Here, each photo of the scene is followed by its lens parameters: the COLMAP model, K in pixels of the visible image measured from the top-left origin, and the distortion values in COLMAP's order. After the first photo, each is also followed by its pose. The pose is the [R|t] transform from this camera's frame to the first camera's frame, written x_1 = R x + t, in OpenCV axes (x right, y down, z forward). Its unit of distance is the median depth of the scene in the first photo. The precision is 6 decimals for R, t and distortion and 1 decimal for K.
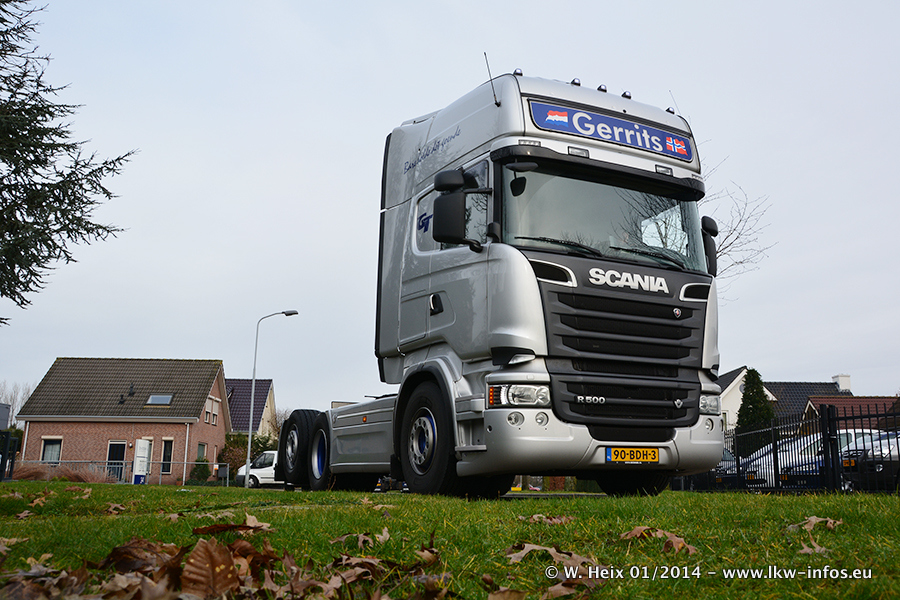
lens RADIAL K [[875.8, 0, 475.2], [0, 875.8, 286.8], [0, 0, 1]] dist [-0.120059, 0.194355]
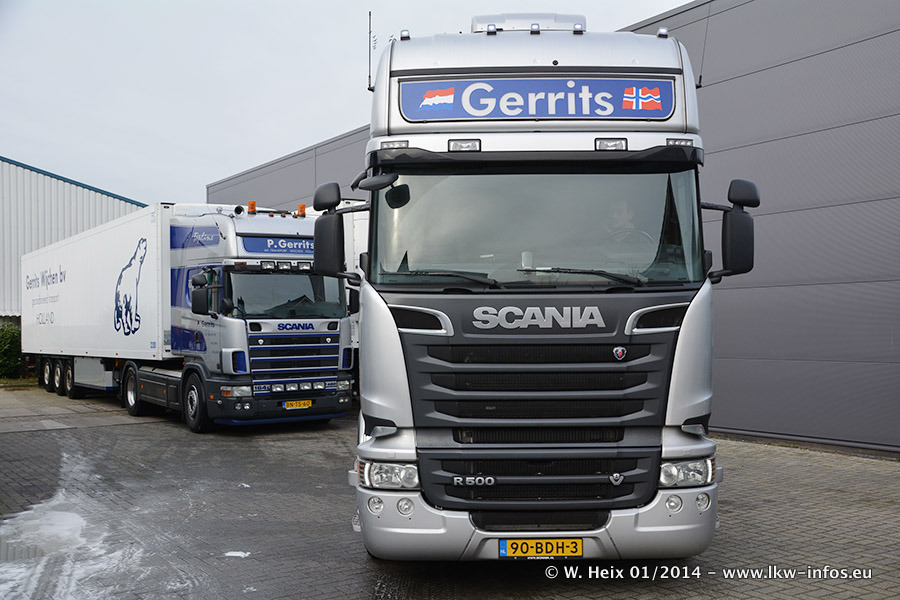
lens RADIAL K [[946.0, 0, 465.3], [0, 946.0, 318.9], [0, 0, 1]] dist [-0.016234, -0.002481]
pose [[0.886298, -0.013364, -0.462922, 0.485061], [0.114220, 0.975013, 0.190534, -0.162593], [0.448809, -0.221745, 0.865679, 0.273317]]
